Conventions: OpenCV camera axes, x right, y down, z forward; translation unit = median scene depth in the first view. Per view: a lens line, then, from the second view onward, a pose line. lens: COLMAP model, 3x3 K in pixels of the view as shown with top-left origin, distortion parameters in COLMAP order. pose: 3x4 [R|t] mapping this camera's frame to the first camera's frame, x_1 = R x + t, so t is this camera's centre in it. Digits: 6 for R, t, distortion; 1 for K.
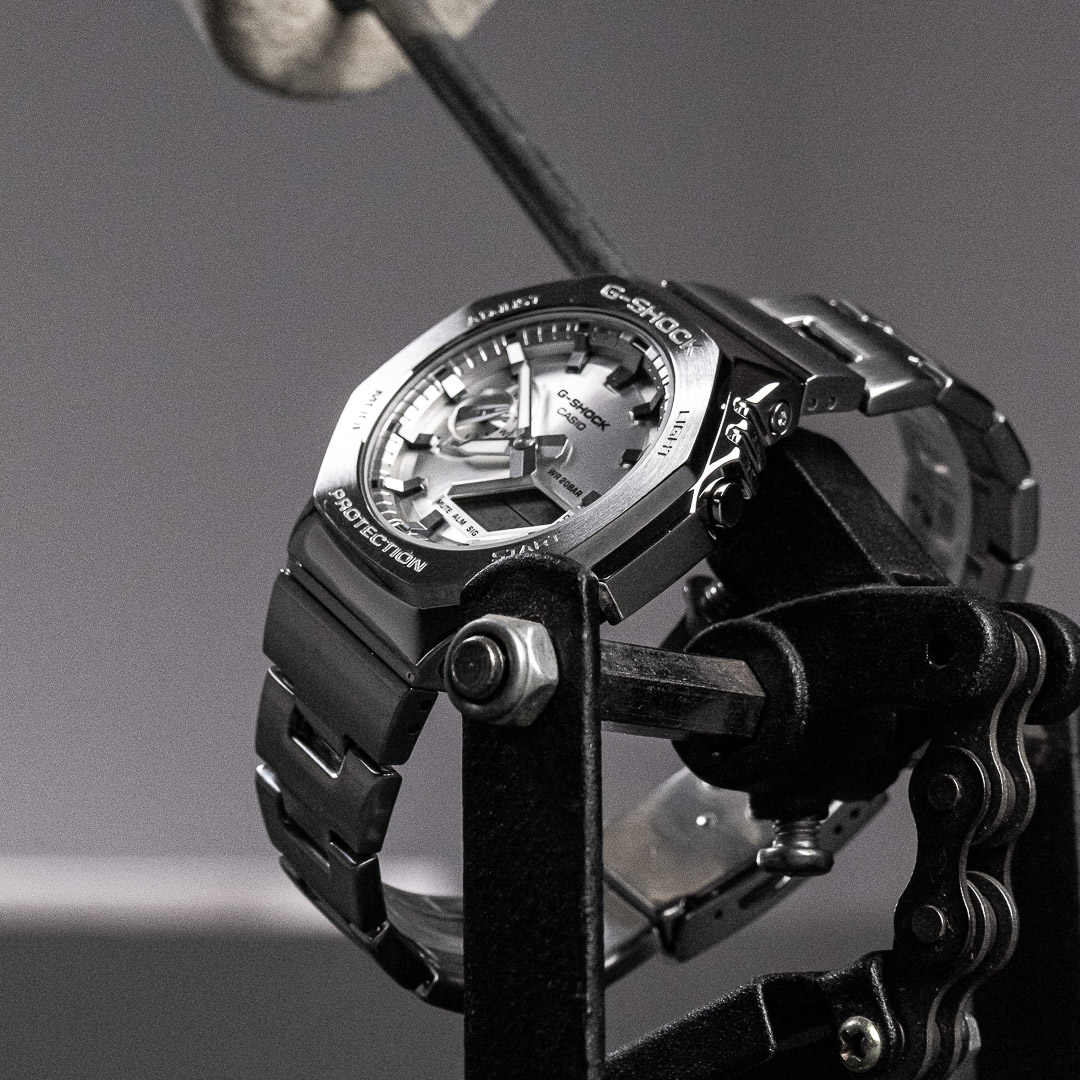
lens RADIAL K [[3195.8, 0, 540.0], [0, 3195.8, 540.0], [0, 0, 1]] dist [0.632605, 0.760410]
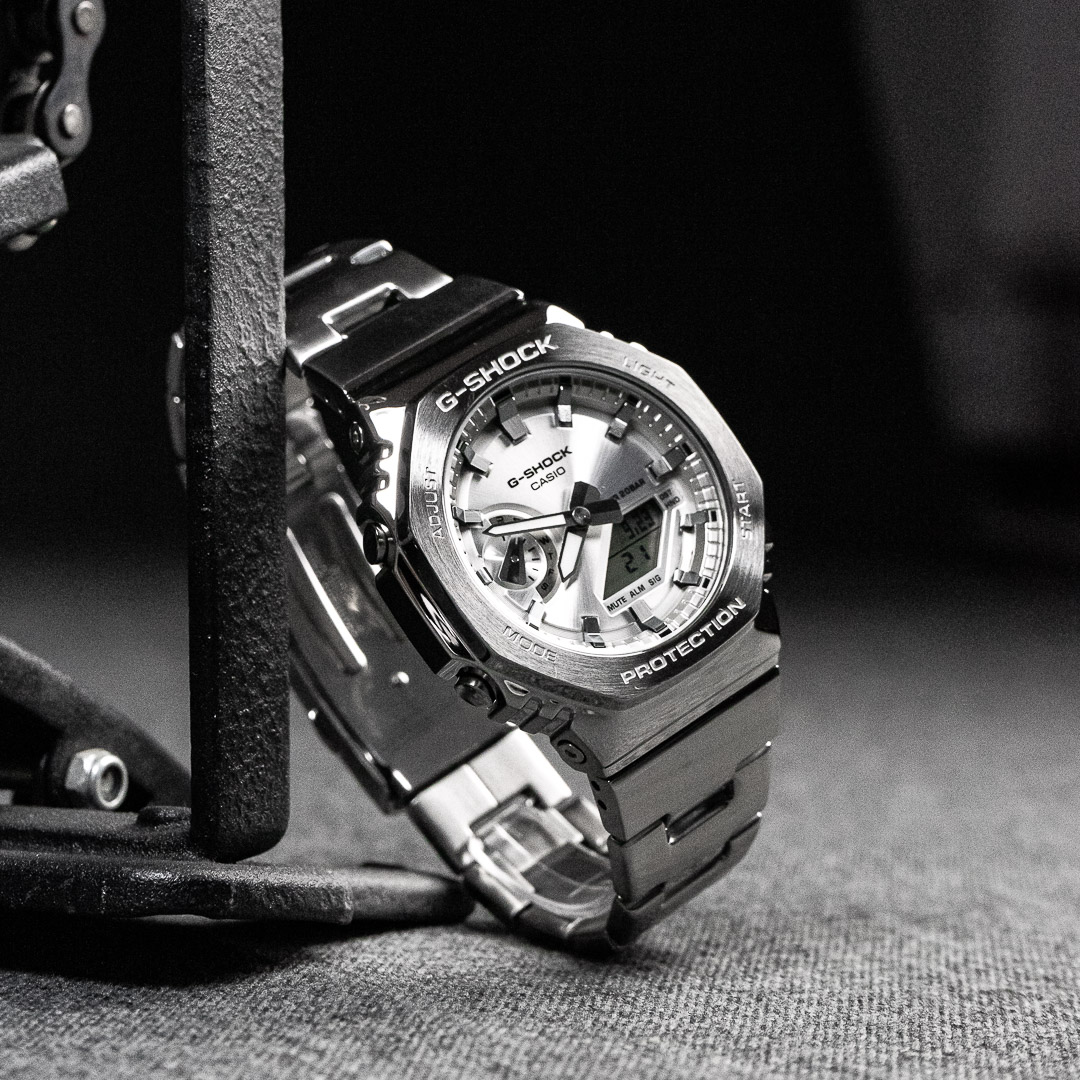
lens RADIAL K [[3195.8, 0, 540.0], [0, 3195.8, 540.0], [0, 0, 1]] dist [0.632605, 0.760410]
pose [[-0.177094, -0.753326, 0.633355, -0.694916], [0.418718, 0.524713, 0.741183, -0.835318], [-0.890681, 0.396456, 0.222507, 0.776317]]
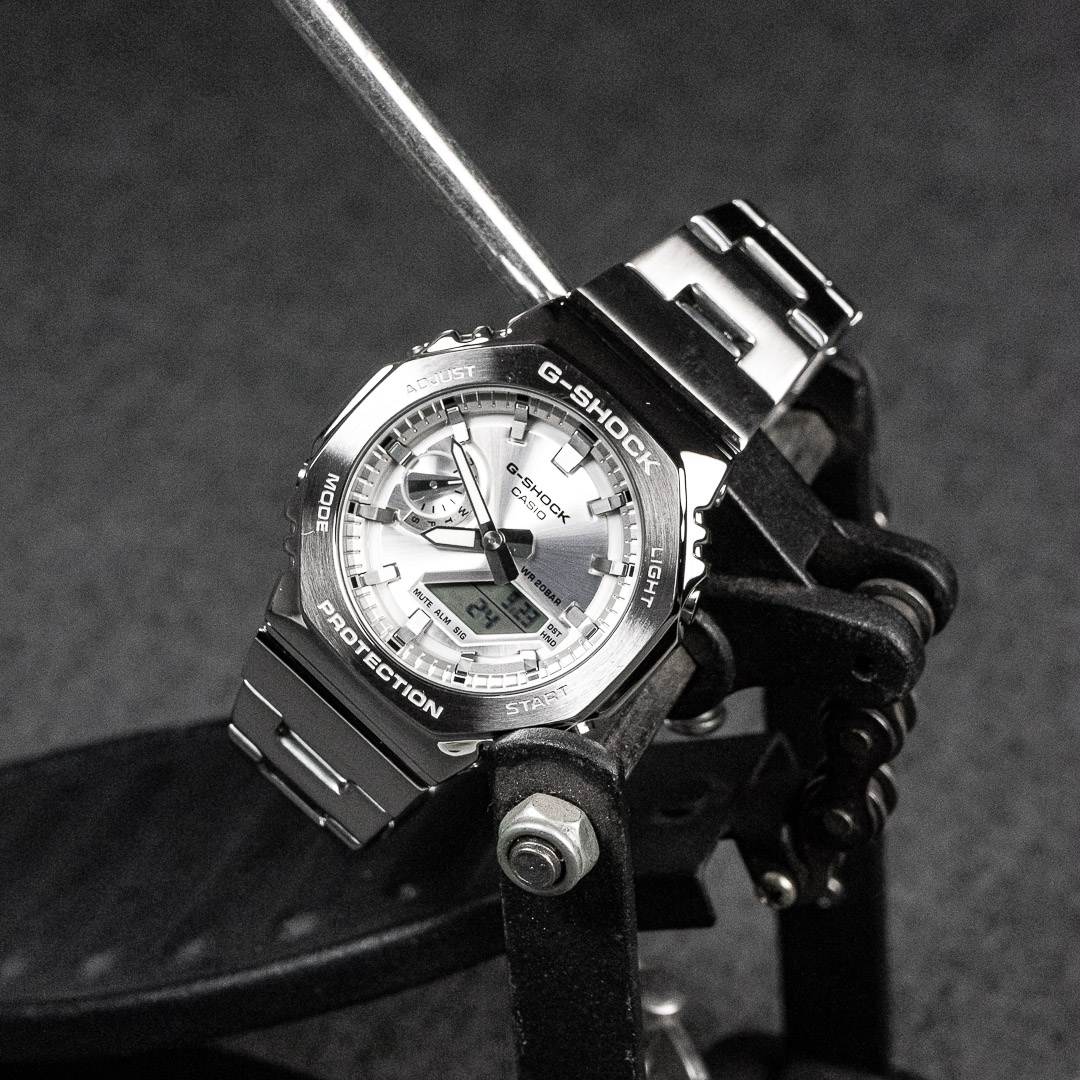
lens RADIAL K [[3195.8, 0, 540.0], [0, 3195.8, 540.0], [0, 0, 1]] dist [0.632605, 0.760410]
pose [[0.953886, -0.202673, 0.221415, -0.230143], [0.010026, 0.758737, 0.651320, -0.738110], [-0.300001, -0.619065, 0.725781, 0.208434]]
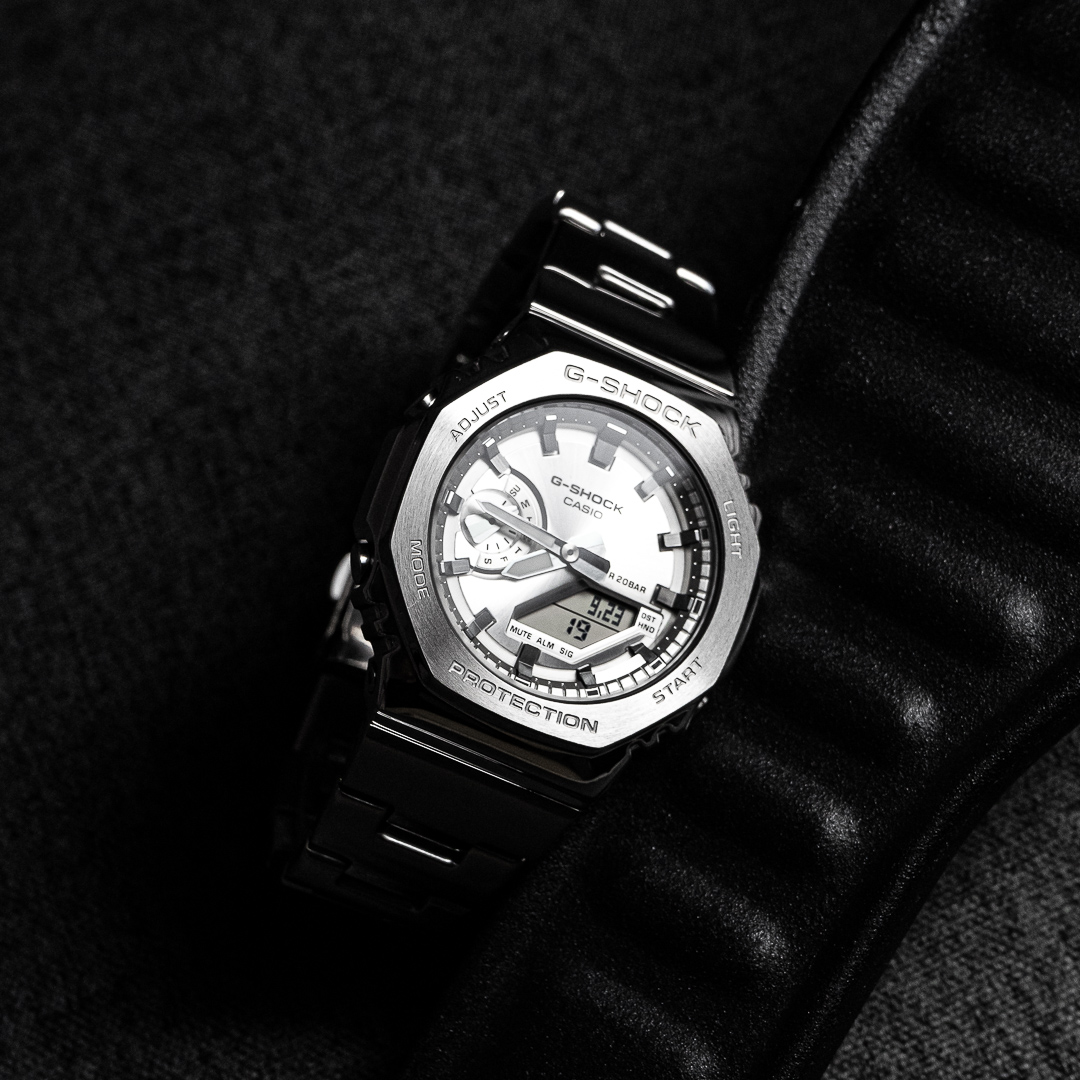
lens RADIAL K [[3195.8, 0, 540.0], [0, 3195.8, 540.0], [0, 0, 1]] dist [0.632605, 0.760410]
pose [[0.617517, -0.460790, 0.637452, -0.705023], [-0.029398, 0.796345, 0.604127, -0.693044], [-0.786008, -0.391799, 0.478210, 0.489570]]
